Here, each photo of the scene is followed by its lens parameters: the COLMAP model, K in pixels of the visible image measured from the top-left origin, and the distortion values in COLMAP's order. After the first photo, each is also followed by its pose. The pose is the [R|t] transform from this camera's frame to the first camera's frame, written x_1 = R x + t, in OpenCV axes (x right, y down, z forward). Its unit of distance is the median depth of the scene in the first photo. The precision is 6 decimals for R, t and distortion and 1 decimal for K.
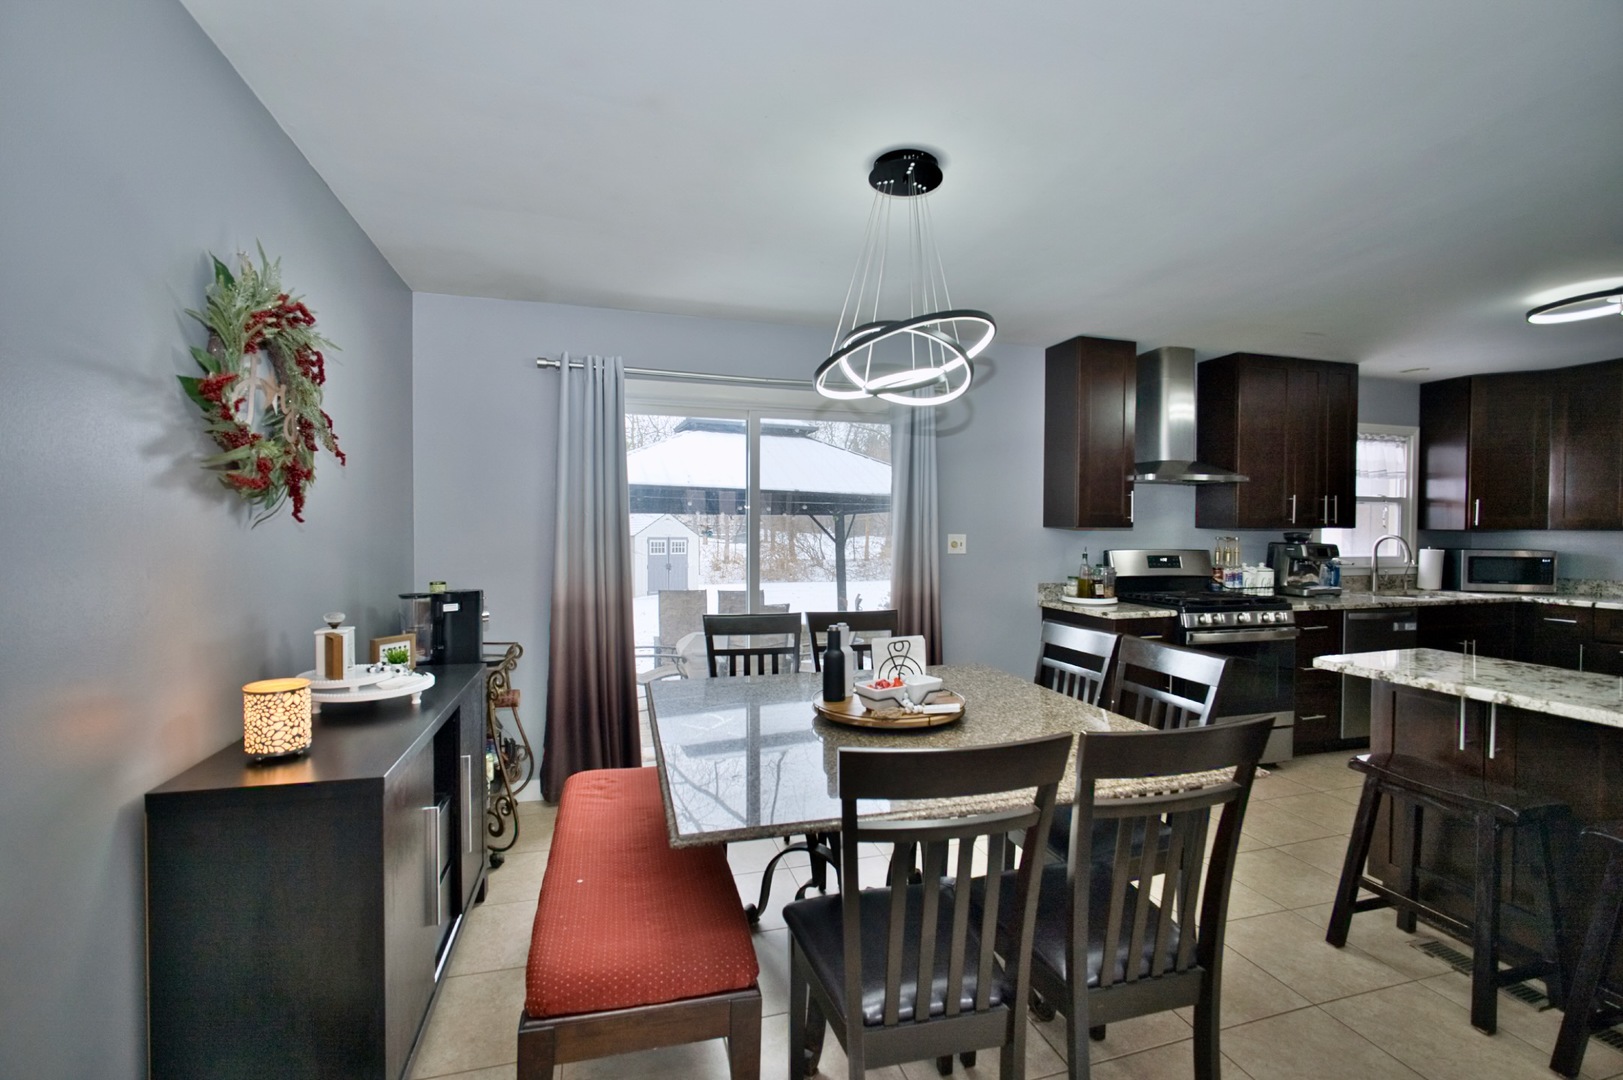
lens RADIAL K [[703.4, 0, 803.2], [0, 703.4, 537.3], [0, 0, 1]] dist [-0.020569, 0.005019]
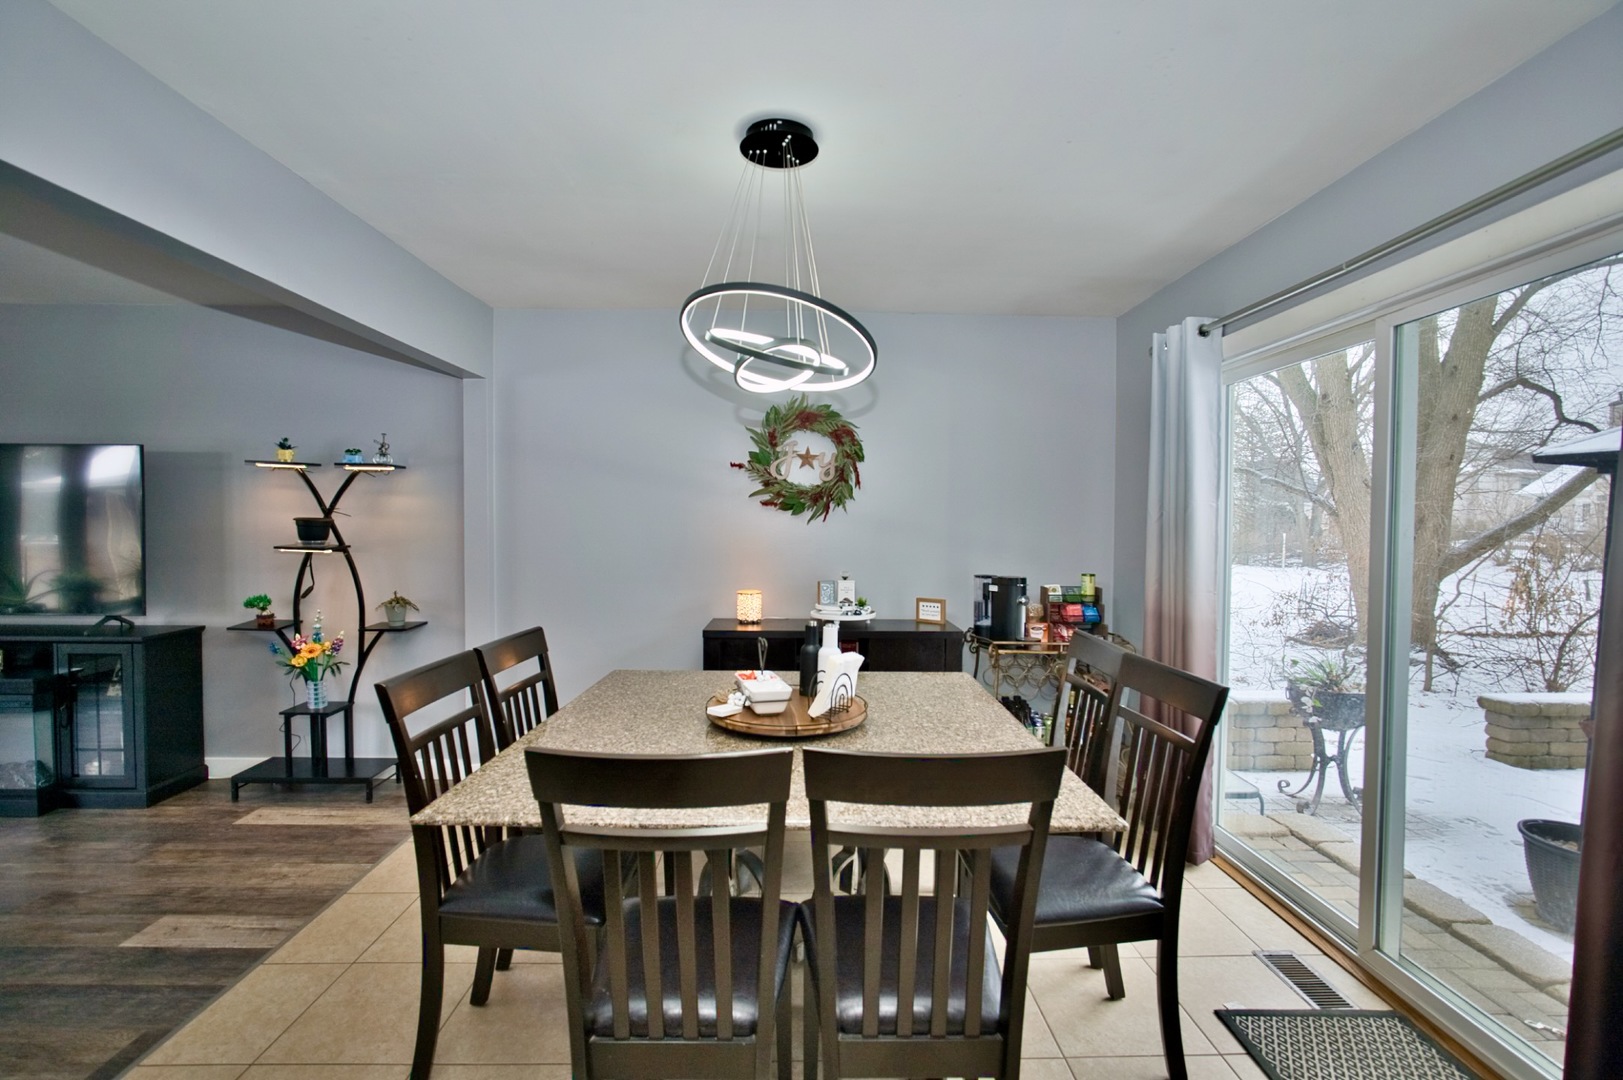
lens RADIAL K [[703.4, 0, 809.4], [0, 703.4, 542.7], [0, 0, 1]] dist [-0.020569, 0.005019]
pose [[-0.245273, 0.025027, -0.969131, 0.532259], [-0.019473, 0.999338, 0.030735, -0.009236], [0.969259, 0.026410, -0.244623, 0.655223]]
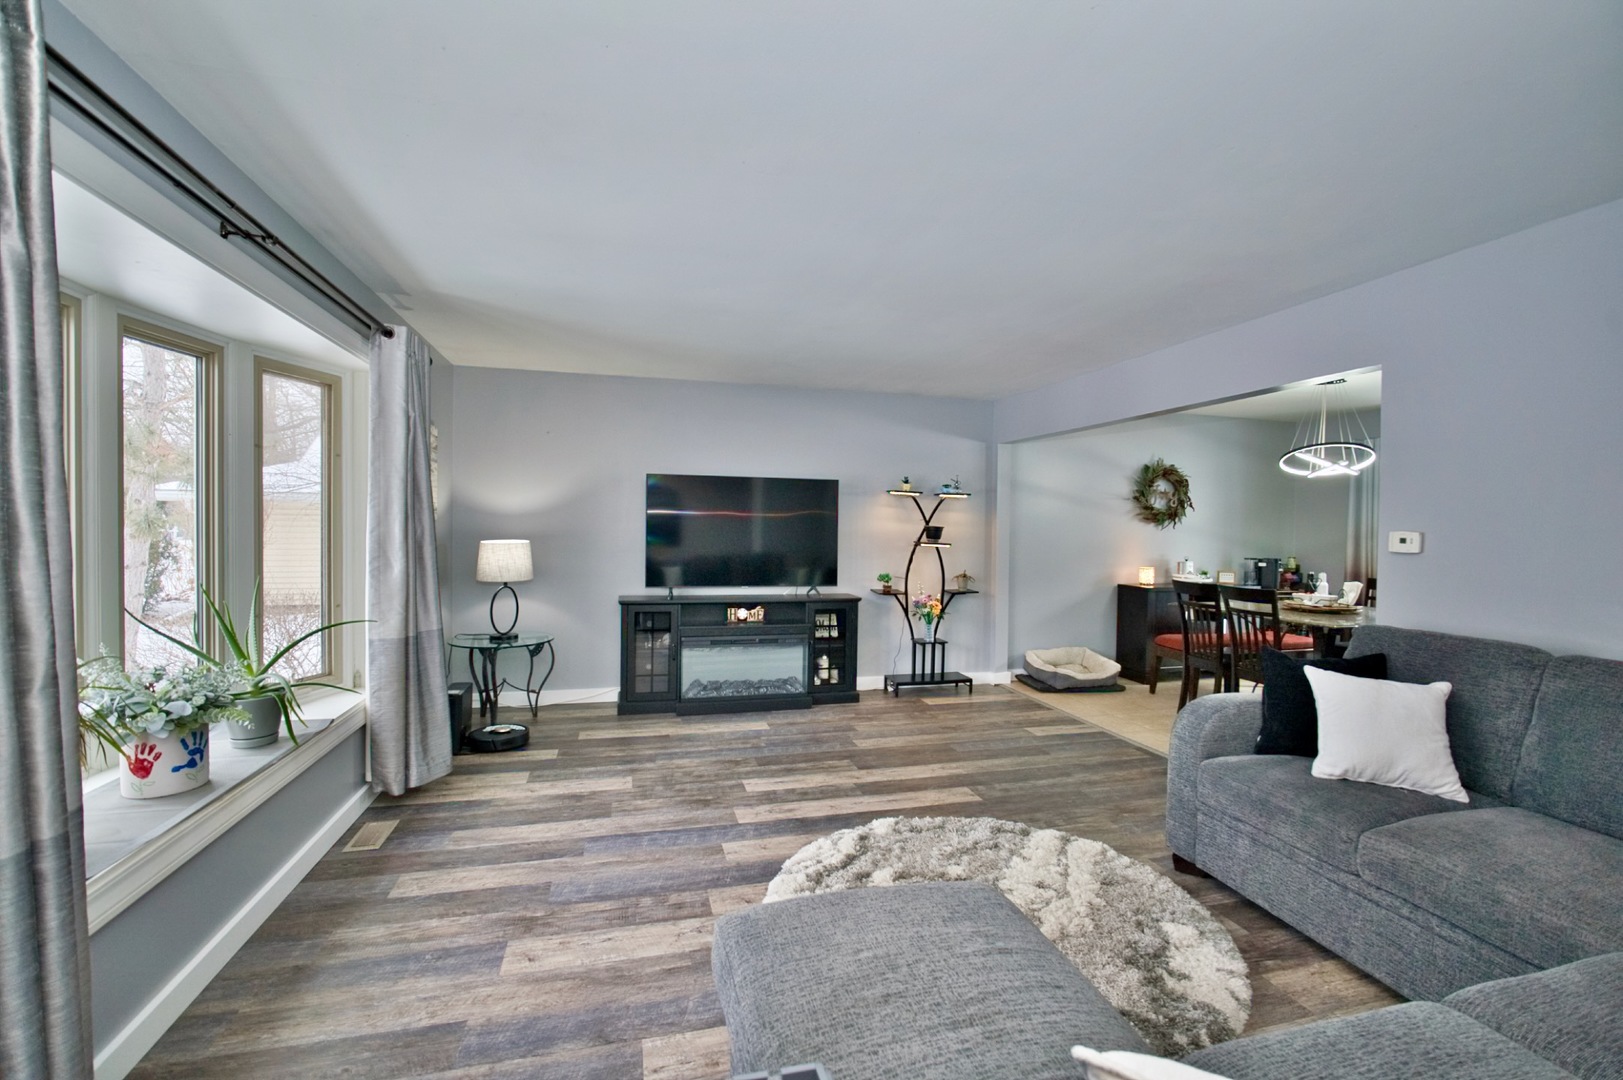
lens RADIAL K [[703.4, 0, 810.3], [0, 703.4, 540.8], [0, 0, 1]] dist [-0.020569, 0.005019]
pose [[-0.011713, 0.013822, -0.999836, 1.275057], [-0.023489, 0.999625, 0.014095, 0.014486], [0.999655, 0.023651, -0.011384, -0.355013]]
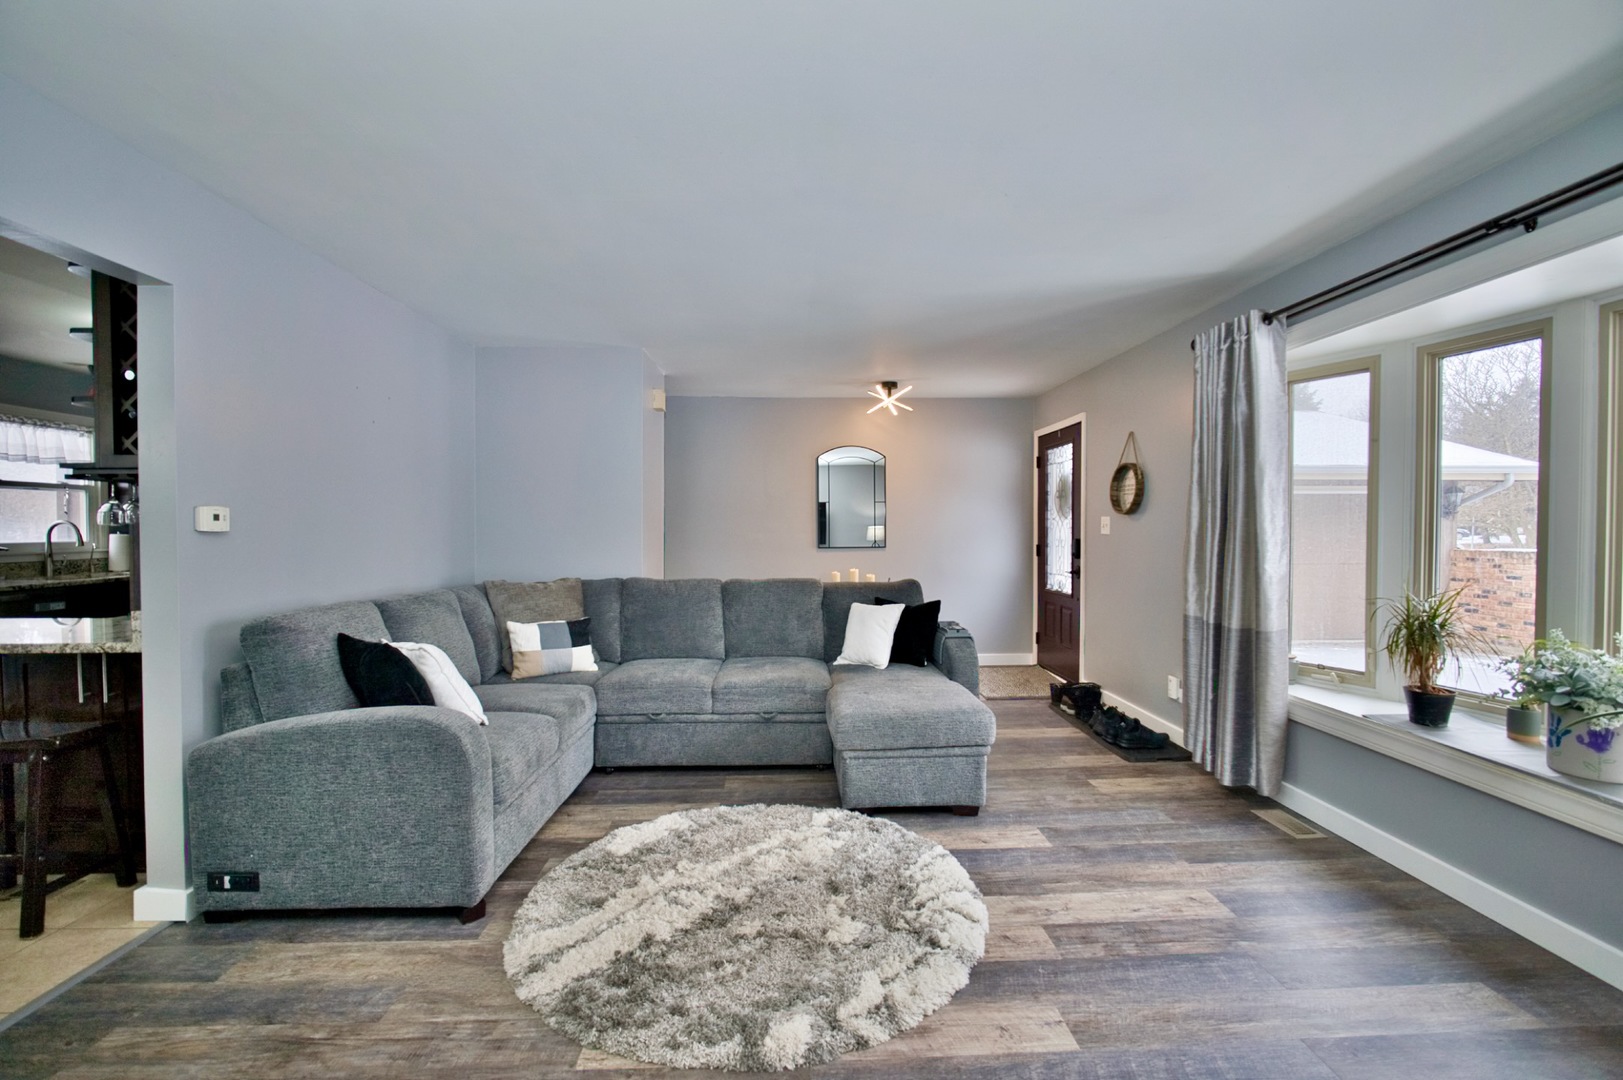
lens RADIAL K [[703.4, 0, 809.6], [0, 703.4, 547.1], [0, 0, 1]] dist [-0.020569, 0.005019]
pose [[0.229235, -0.033723, 0.972787, 0.120592], [0.014151, 0.999410, 0.031311, 0.023795], [-0.973268, 0.006588, 0.229577, -0.387242]]
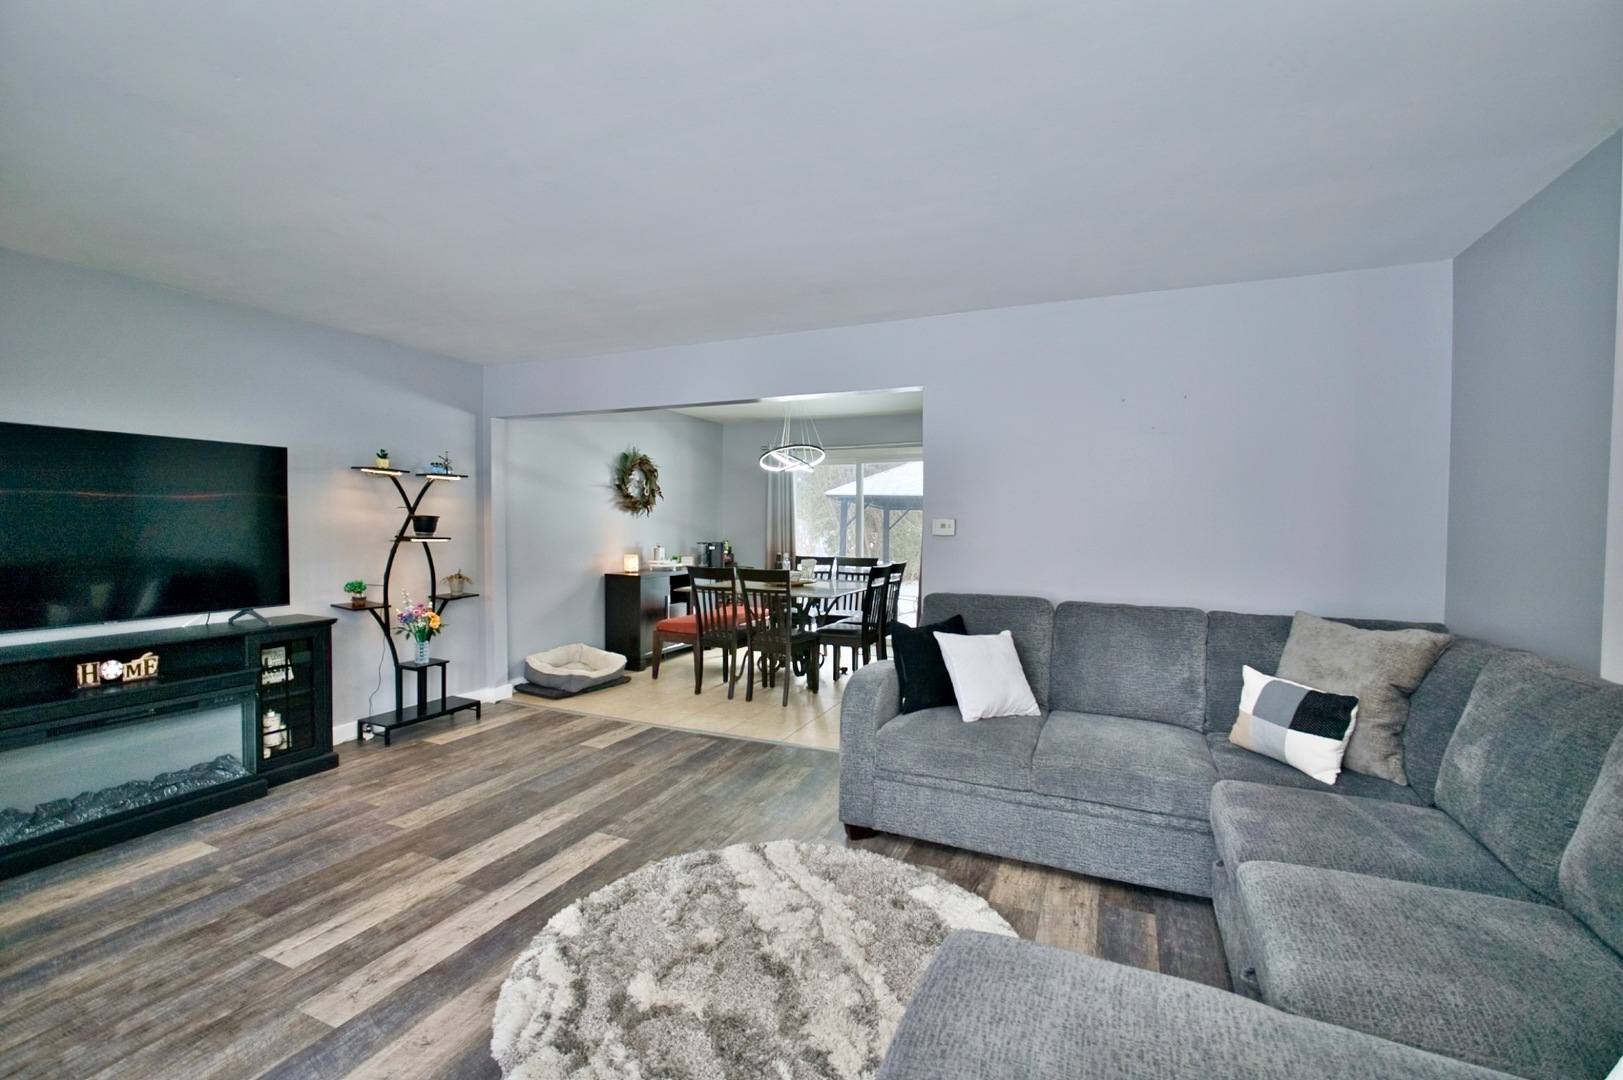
lens RADIAL K [[703.4, 0, 809.0], [0, 703.4, 540.7], [0, 0, 1]] dist [-0.020569, 0.005019]
pose [[0.771739, 0.016651, -0.635721, 1.018794], [-0.007740, 0.999829, 0.016791, 0.015295], [0.635892, -0.008038, 0.771736, -0.583991]]
